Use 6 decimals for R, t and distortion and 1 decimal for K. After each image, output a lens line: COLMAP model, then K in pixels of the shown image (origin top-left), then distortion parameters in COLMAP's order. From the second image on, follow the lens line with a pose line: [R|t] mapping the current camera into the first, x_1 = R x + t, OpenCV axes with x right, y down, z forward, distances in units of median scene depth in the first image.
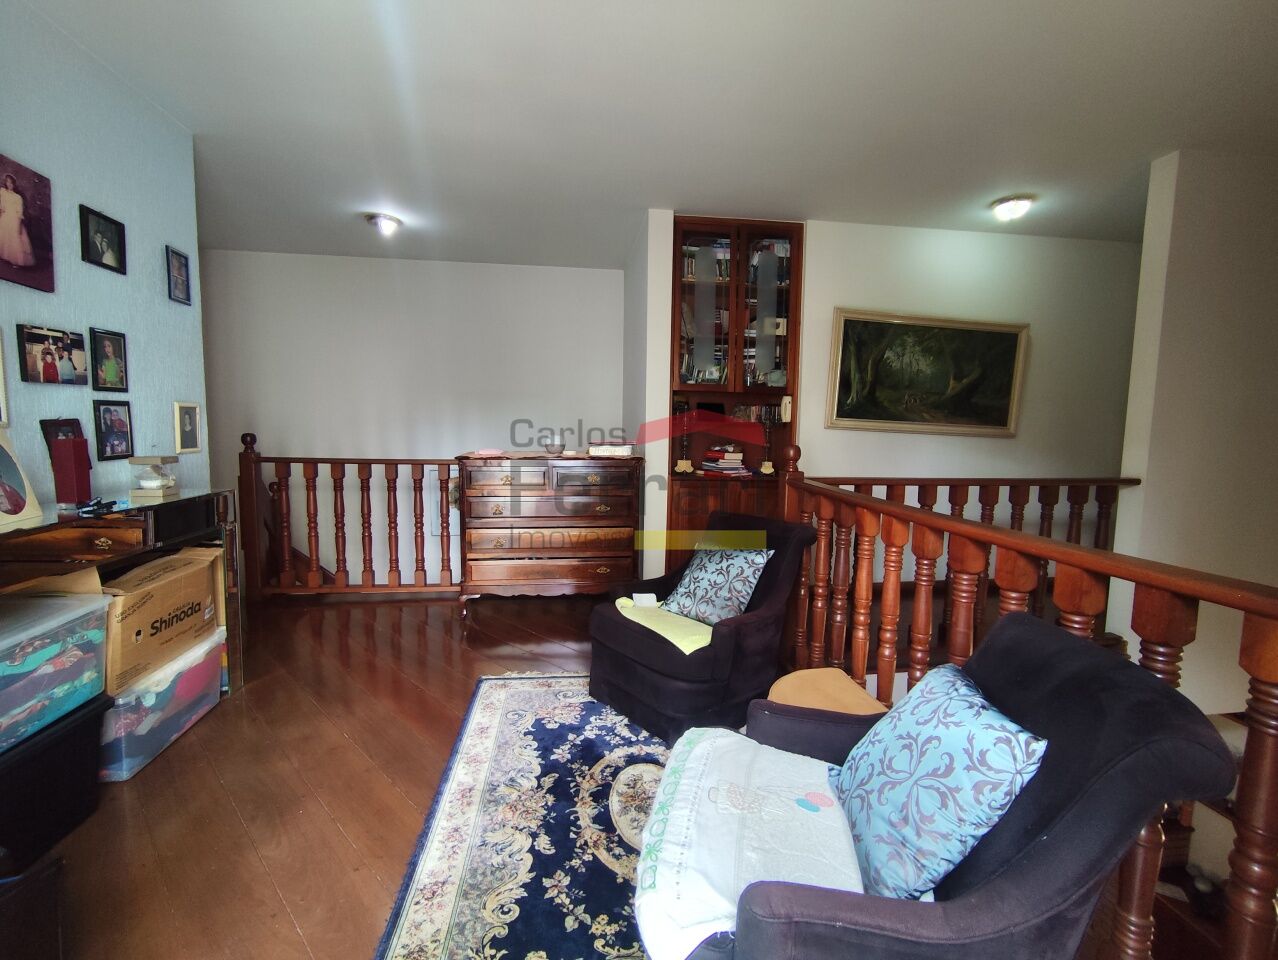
lens RADIAL K [[576.9, 0, 641.9], [0, 576.9, 475.6], [0, 0, 1]] dist [-0.043921, 0.023886]
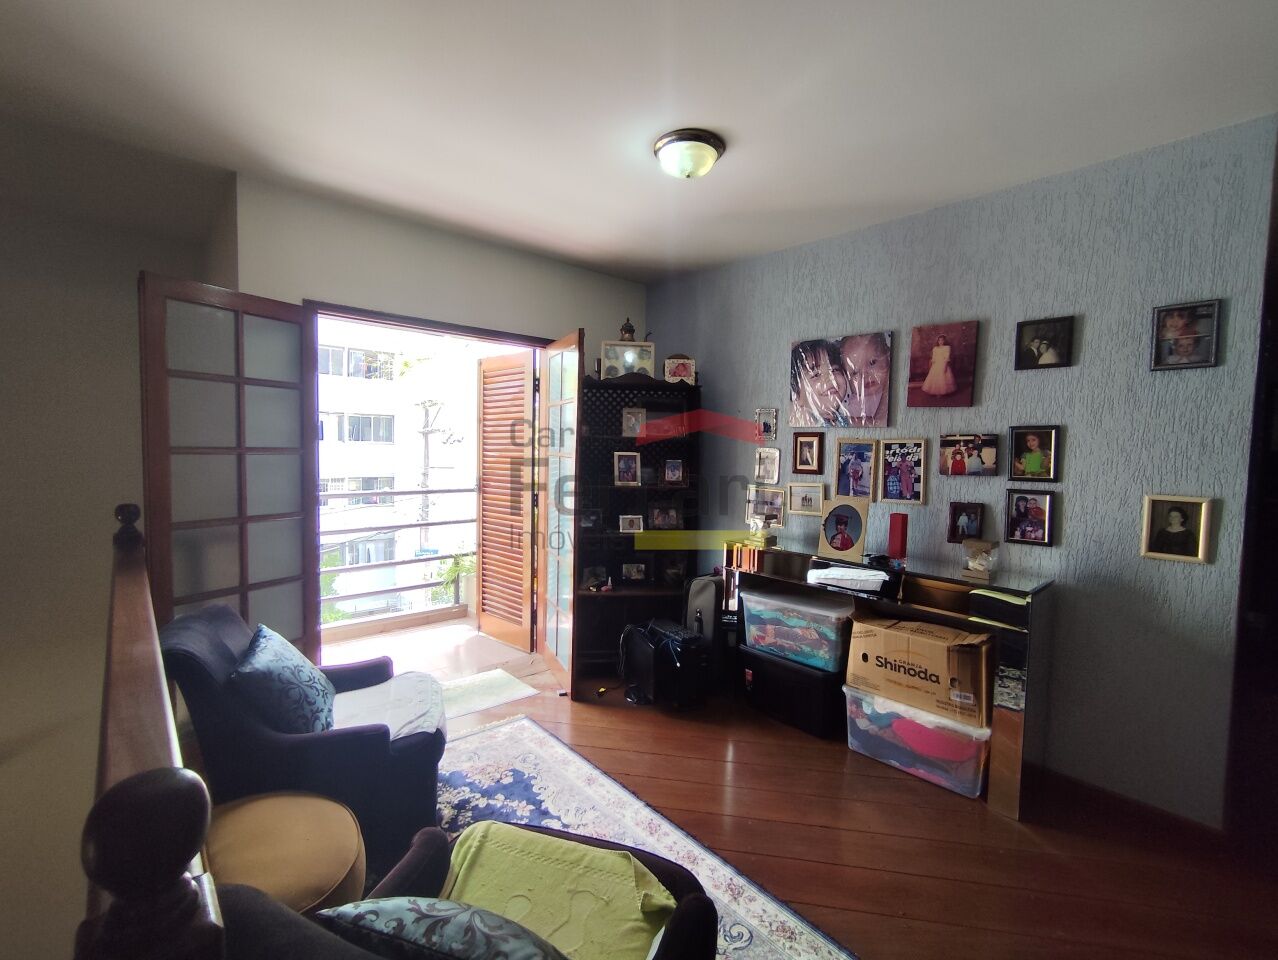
lens RADIAL K [[576.9, 0, 641.9], [0, 576.9, 475.6], [0, 0, 1]] dist [-0.043921, 0.023886]
pose [[-0.823820, -0.002250, -0.566847, 0.320167], [-0.082657, 0.989780, 0.116201, -0.250506], [0.560793, 0.142582, -0.815587, 1.635259]]
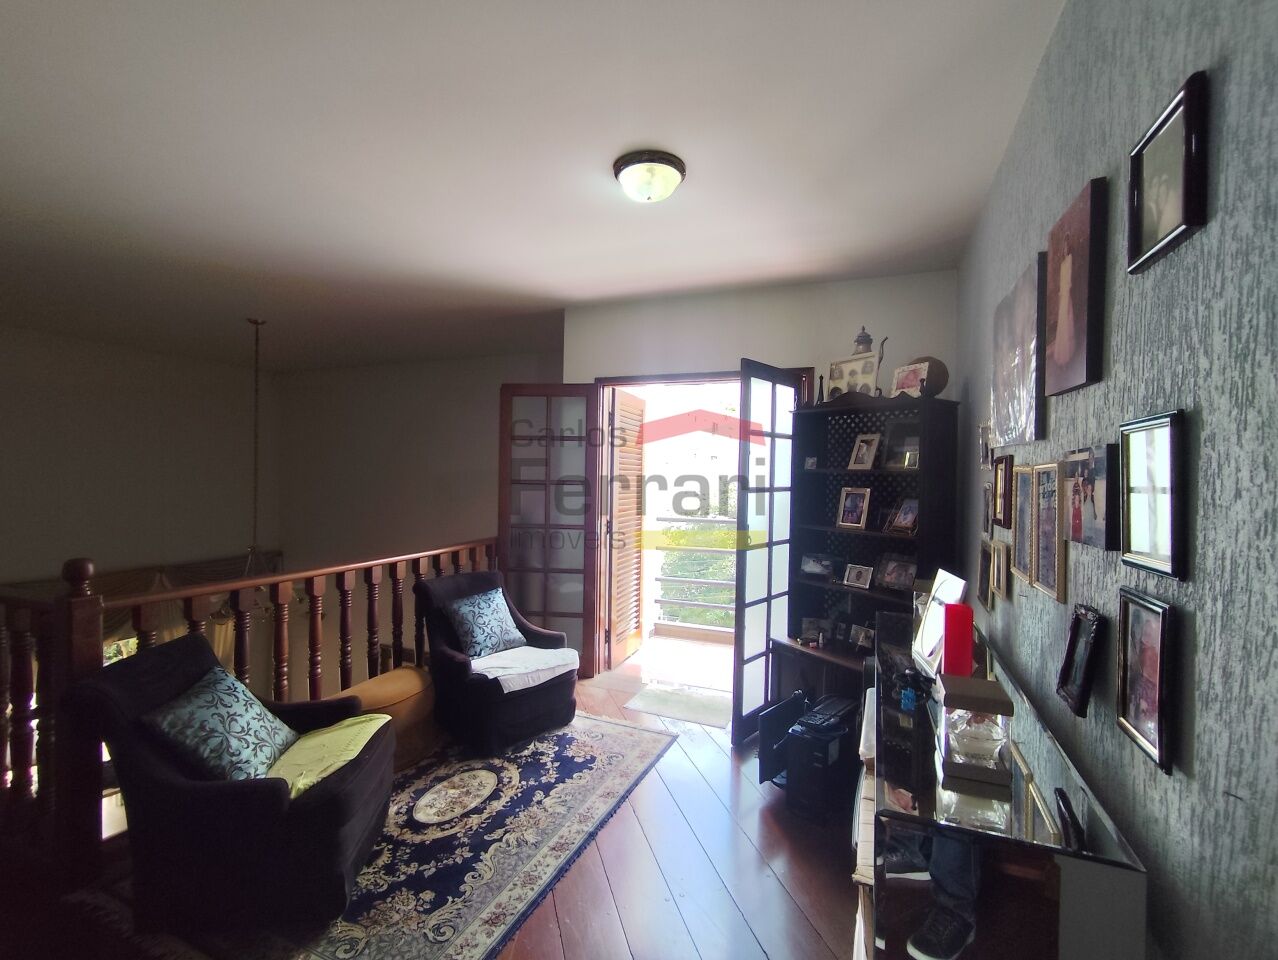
lens RADIAL K [[576.9, 0, 641.9], [0, 576.9, 475.6], [0, 0, 1]] dist [-0.043921, 0.023886]
pose [[-0.862974, -0.031816, 0.504246, -0.922175], [0.013486, 0.996209, 0.085936, -0.275673], [-0.505069, 0.080961, -0.859273, 1.672149]]
